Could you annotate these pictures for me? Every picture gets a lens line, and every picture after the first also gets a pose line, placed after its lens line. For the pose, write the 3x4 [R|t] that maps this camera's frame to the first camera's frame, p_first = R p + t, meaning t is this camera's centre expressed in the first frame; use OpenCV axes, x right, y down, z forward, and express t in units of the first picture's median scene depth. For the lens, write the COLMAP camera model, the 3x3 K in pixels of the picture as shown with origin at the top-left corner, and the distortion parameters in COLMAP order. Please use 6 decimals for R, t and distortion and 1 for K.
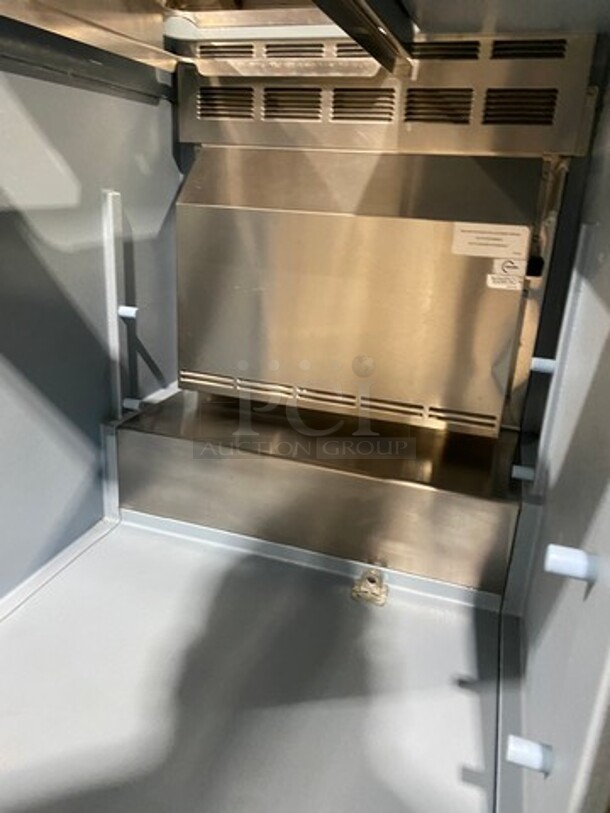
lens RADIAL K [[617.3, 0, 309.5], [0, 617.3, 406.8], [0, 0, 1]] dist [0.011706, -0.004249]
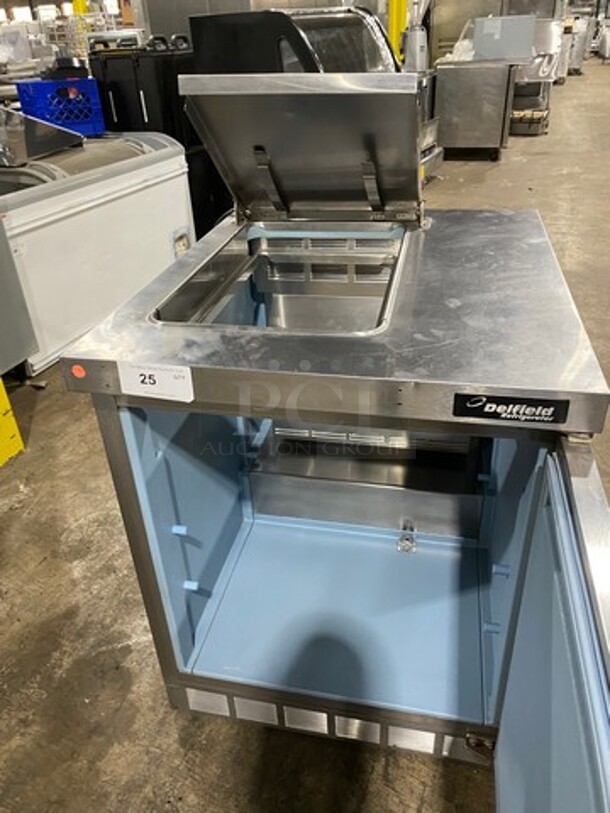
lens RADIAL K [[617.3, 0, 296.4], [0, 617.3, 399.4], [0, 0, 1]] dist [0.011706, -0.004249]
pose [[0.990460, -0.134934, 0.027951, -0.220503], [0.126869, 0.972118, 0.197207, -0.530212], [-0.053782, -0.191779, 0.979963, -0.706913]]
